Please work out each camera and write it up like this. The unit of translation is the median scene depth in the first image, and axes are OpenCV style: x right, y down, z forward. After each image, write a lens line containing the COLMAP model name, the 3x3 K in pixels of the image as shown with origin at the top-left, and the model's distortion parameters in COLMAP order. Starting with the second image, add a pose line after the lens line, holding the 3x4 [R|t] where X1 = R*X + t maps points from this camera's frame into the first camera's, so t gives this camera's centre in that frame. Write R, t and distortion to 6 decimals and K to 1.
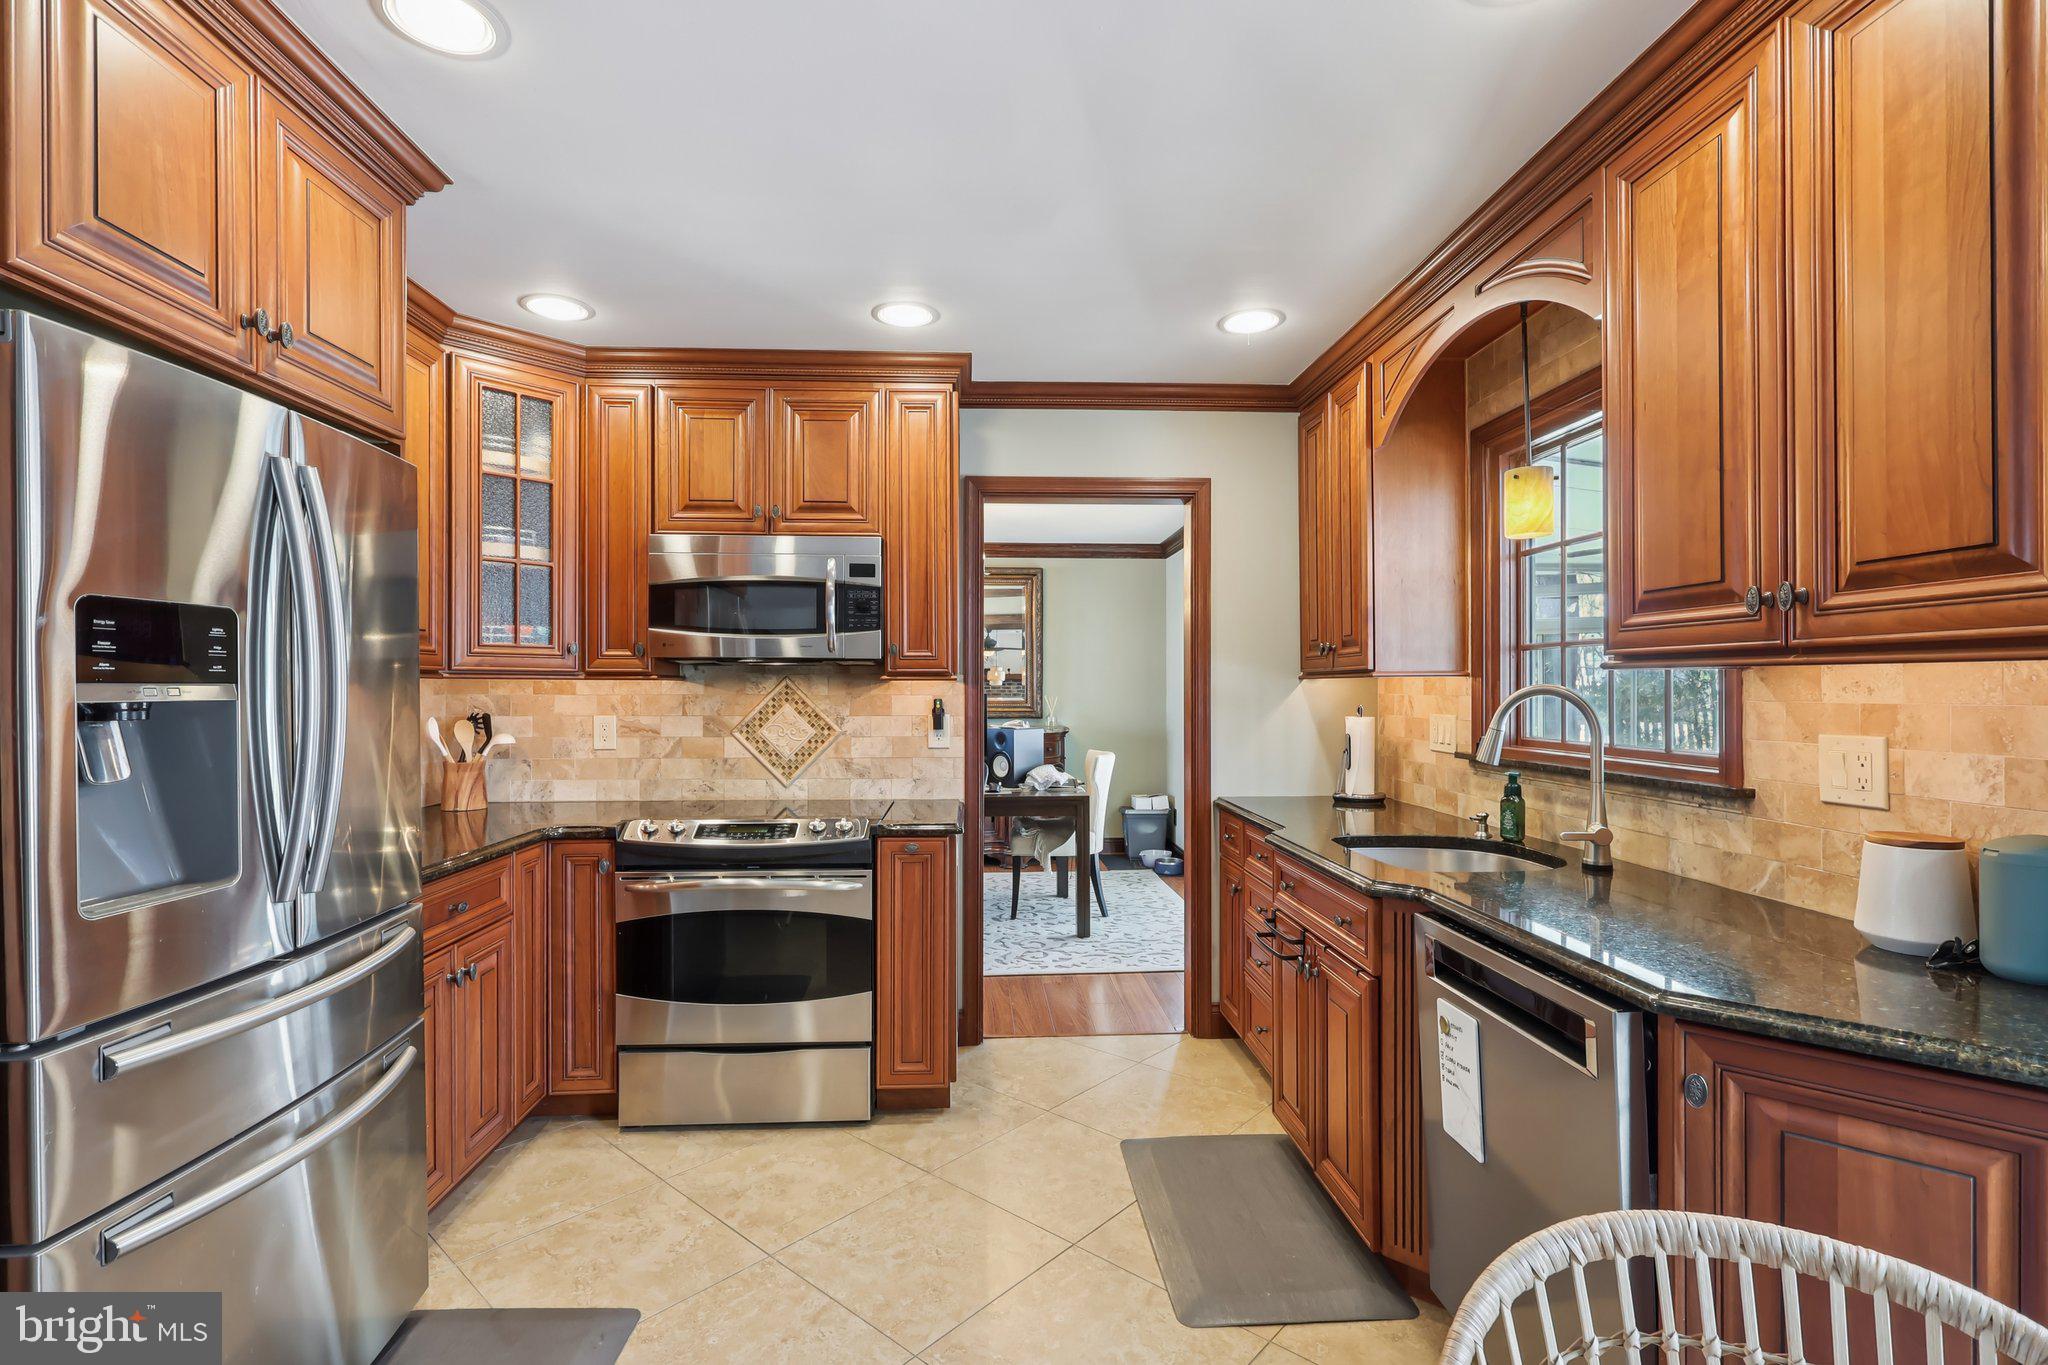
lens RADIAL K [[948.0, 0, 1023.0], [0, 948.0, 686.1], [0, 0, 1]] dist [0.000579, 0.000157]
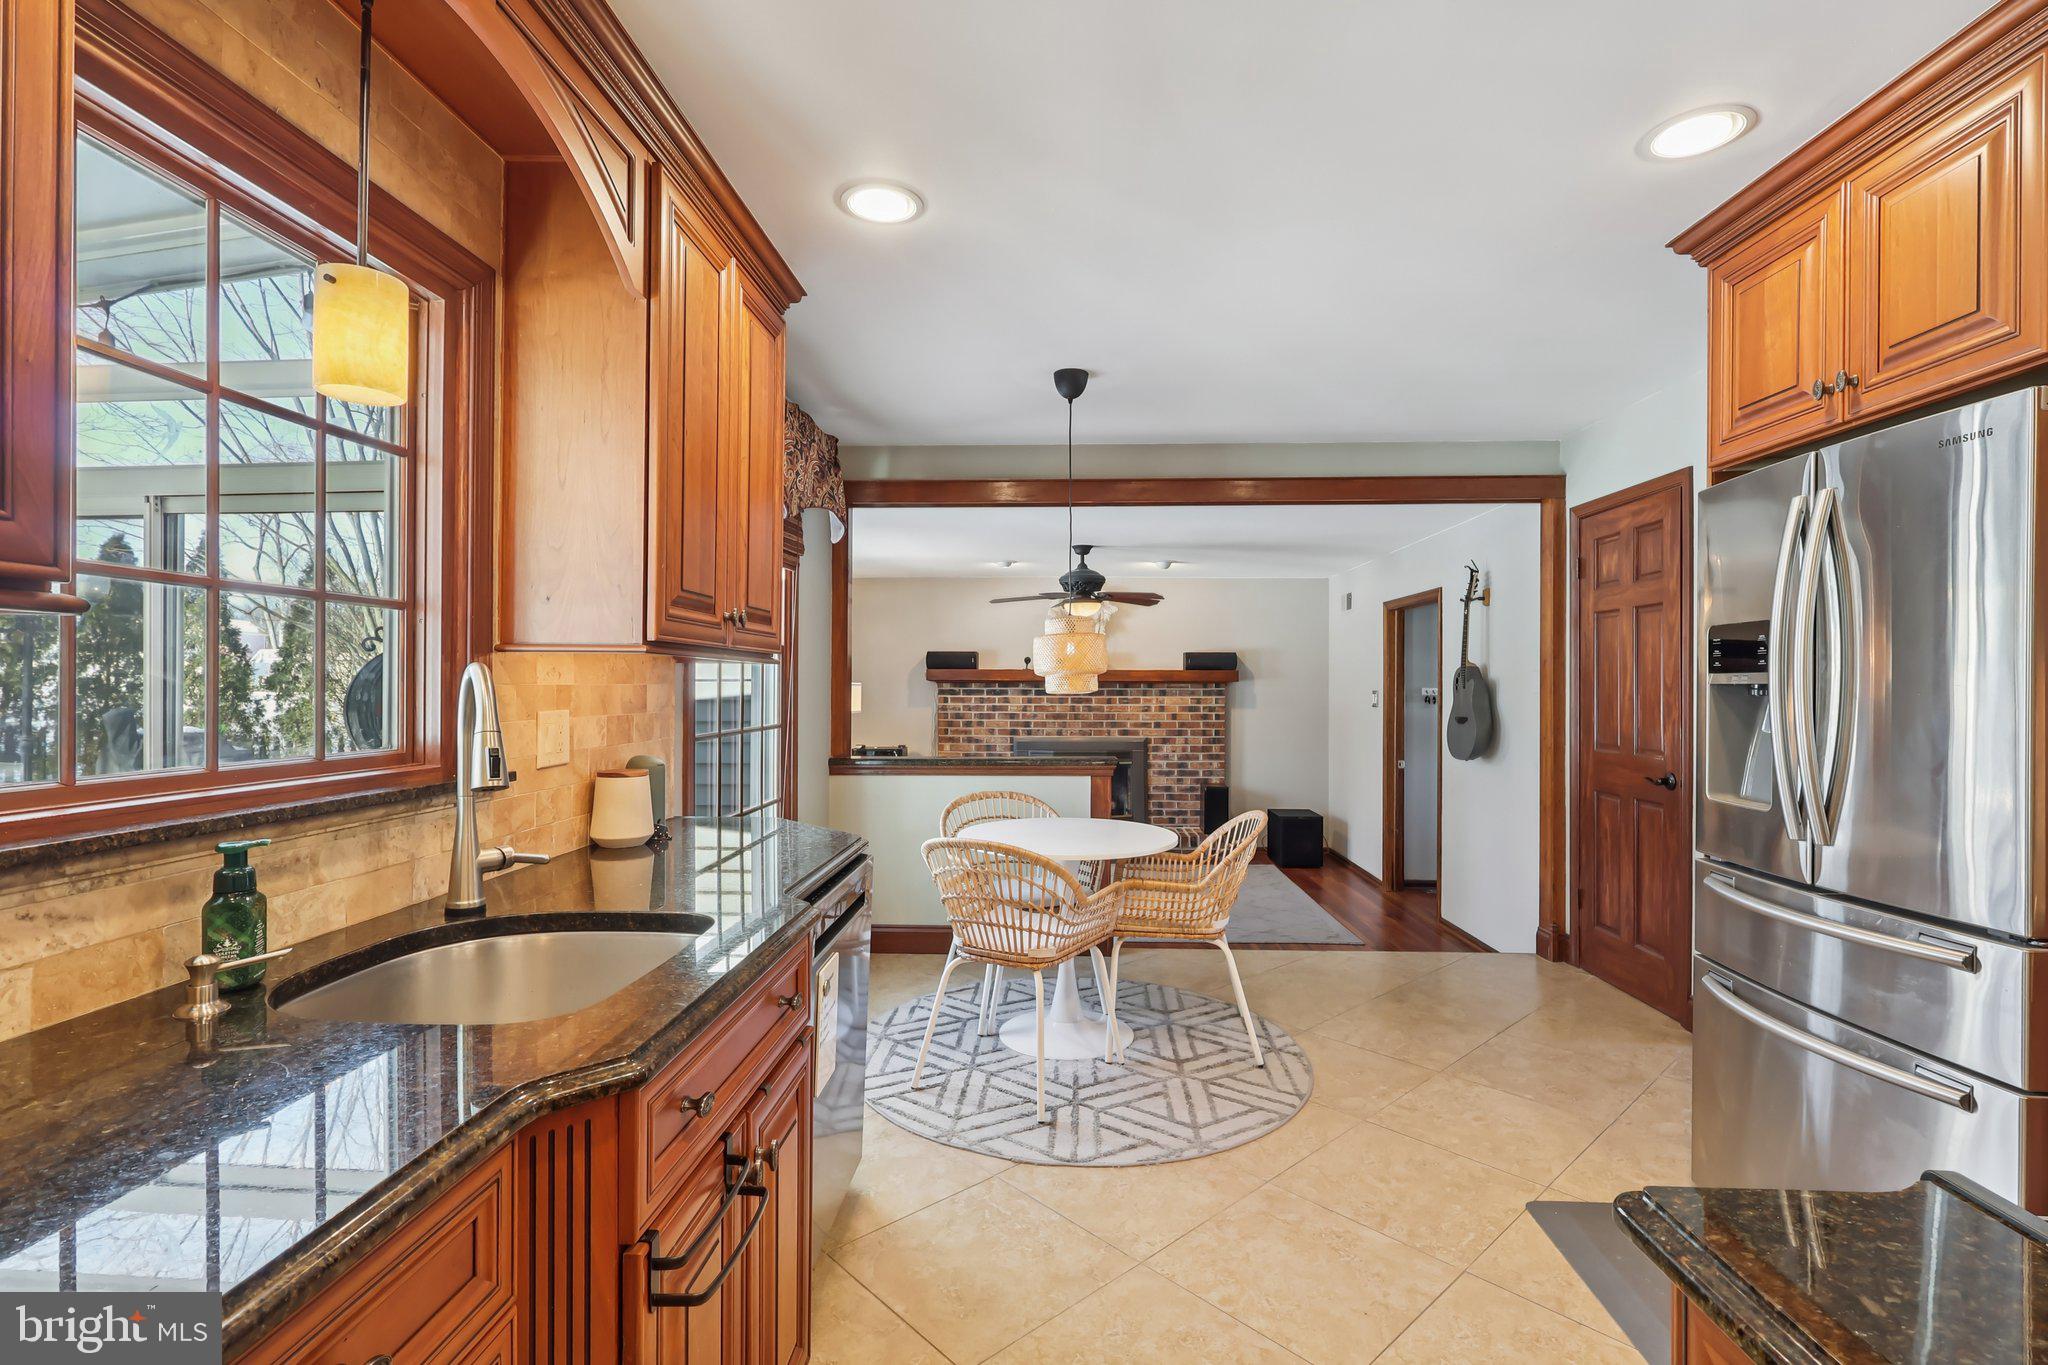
lens RADIAL K [[948.0, 0, 1023.0], [0, 948.0, 686.1], [0, 0, 1]] dist [0.000579, 0.000157]
pose [[-0.995136, -0.002242, 0.098484, 0.148803], [-0.002193, 0.999997, 0.000614, 0.019259], [-0.098485, 0.000395, -0.995138, 2.416587]]
